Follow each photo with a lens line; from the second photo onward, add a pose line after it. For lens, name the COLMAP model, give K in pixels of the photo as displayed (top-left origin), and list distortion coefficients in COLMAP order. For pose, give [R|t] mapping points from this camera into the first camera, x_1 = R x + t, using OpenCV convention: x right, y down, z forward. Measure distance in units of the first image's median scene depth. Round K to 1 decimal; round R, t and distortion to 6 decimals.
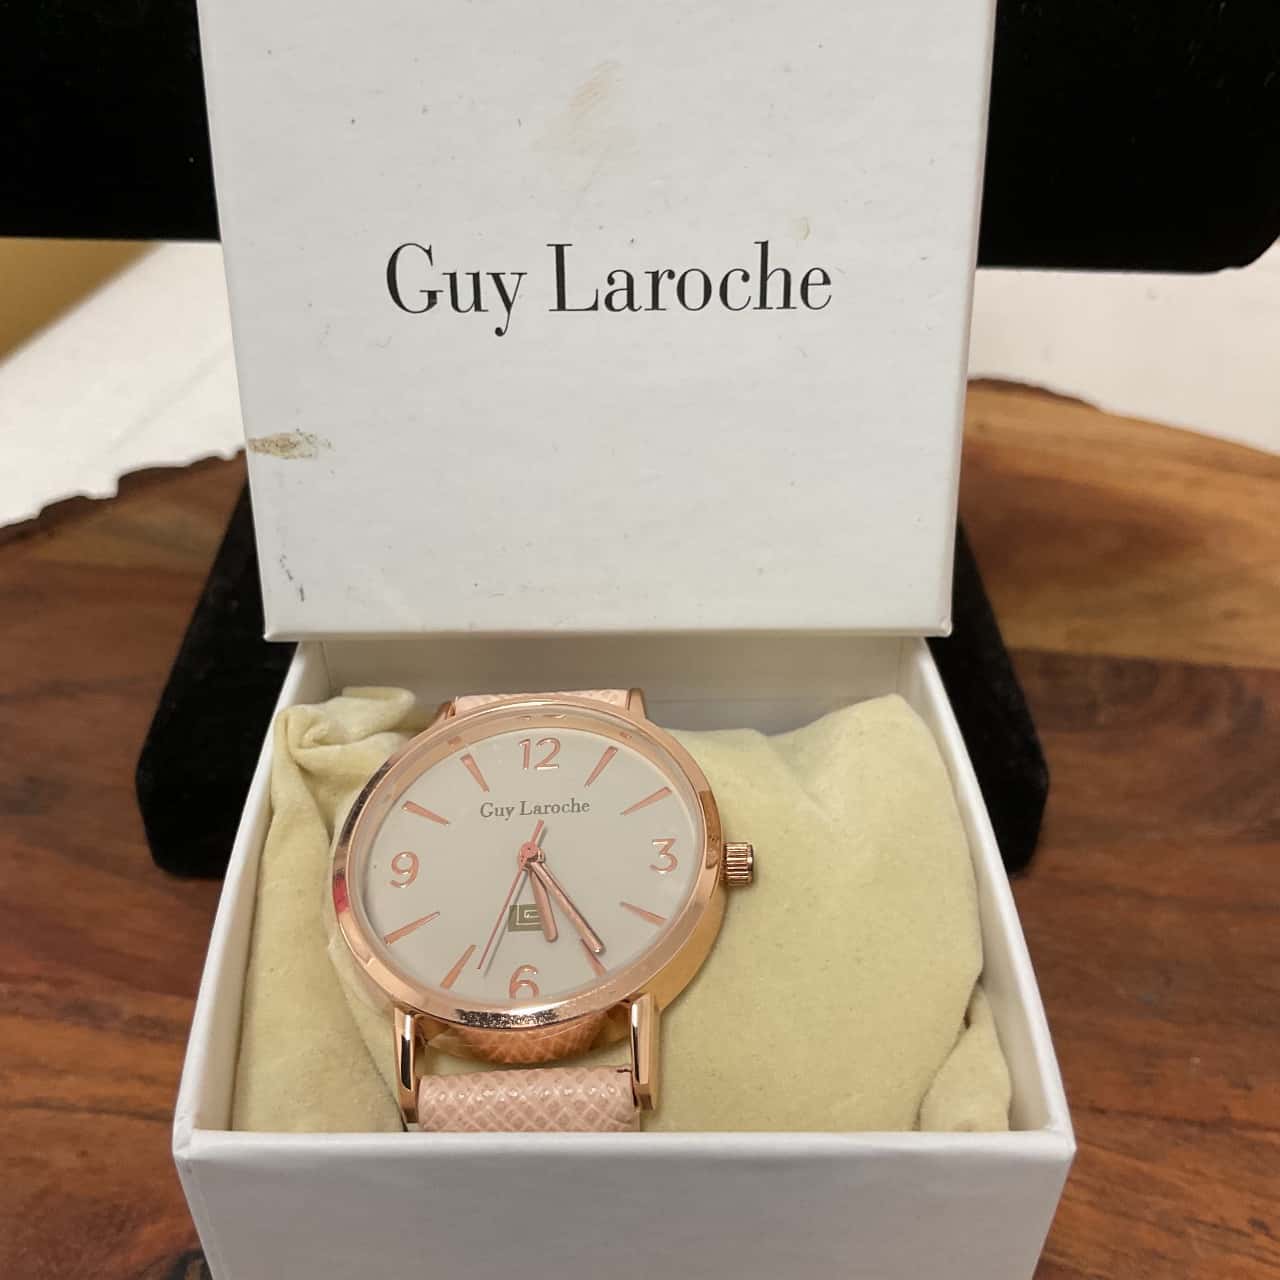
lens RADIAL K [[1441.4, 0, 640.0], [0, 1441.4, 640.0], [0, 0, 1]] dist [0.142956, -0.394213]
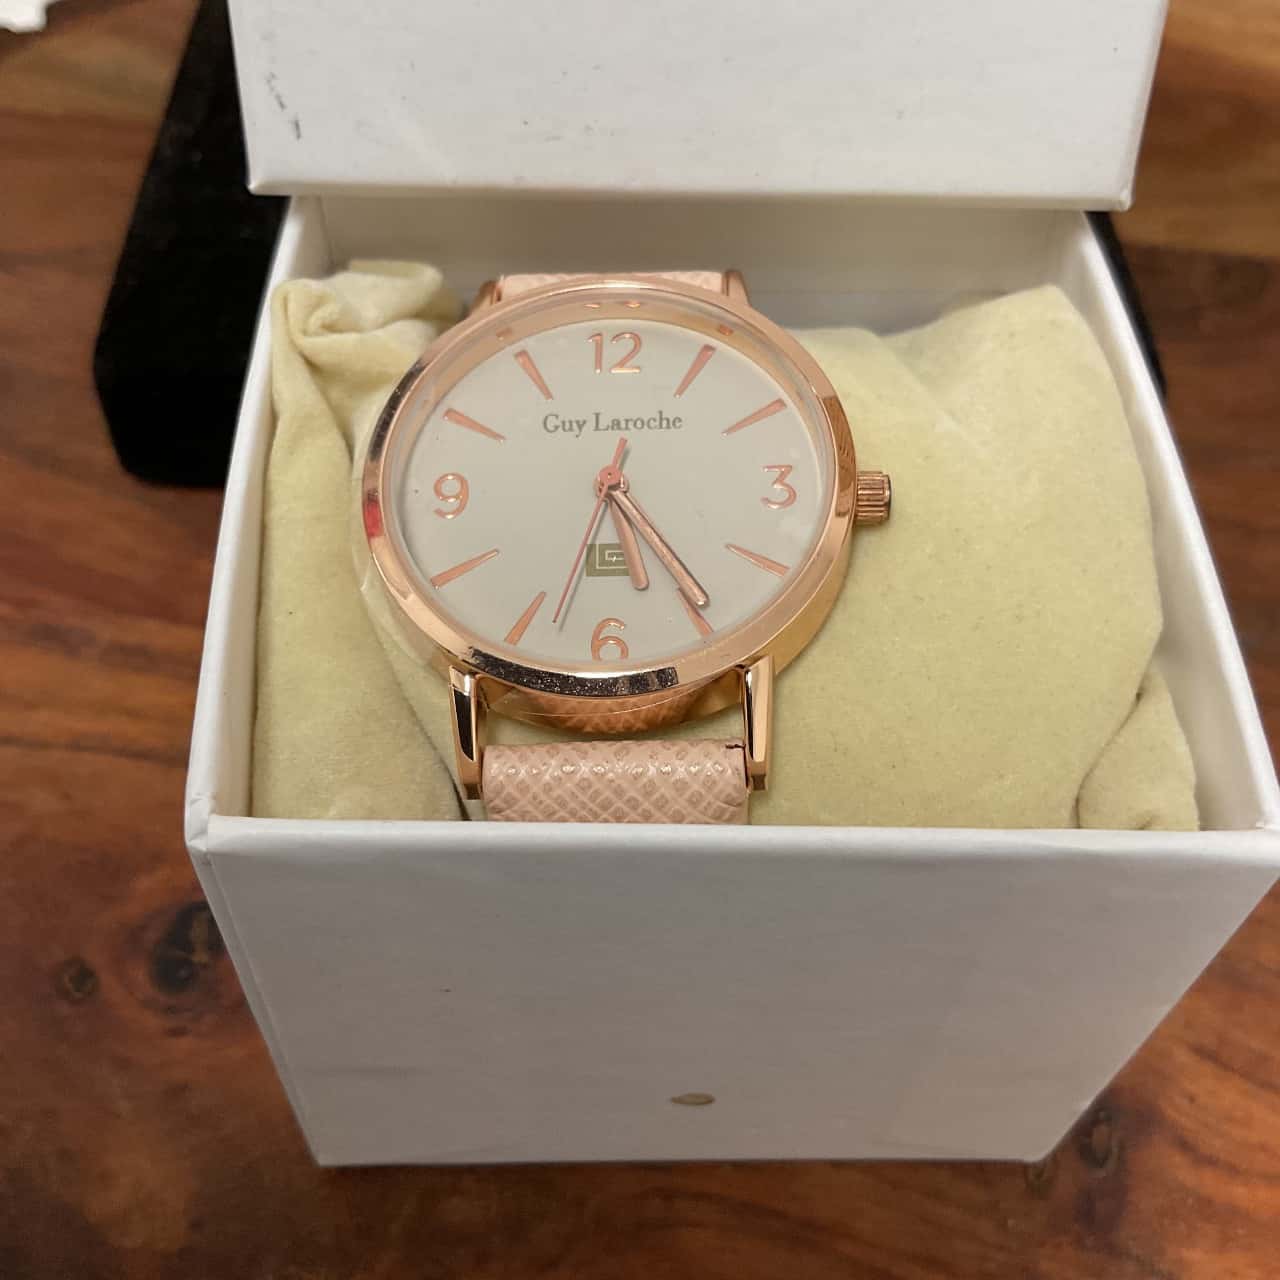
lens RADIAL K [[1441.4, 0, 640.0], [0, 1441.4, 640.0], [0, 0, 1]] dist [0.142956, -0.394213]
pose [[0.999311, 0.018462, 0.032190, -0.081263], [-0.026361, 0.963710, 0.265645, 0.020753], [-0.026117, -0.266310, 0.963533, 0.206922]]
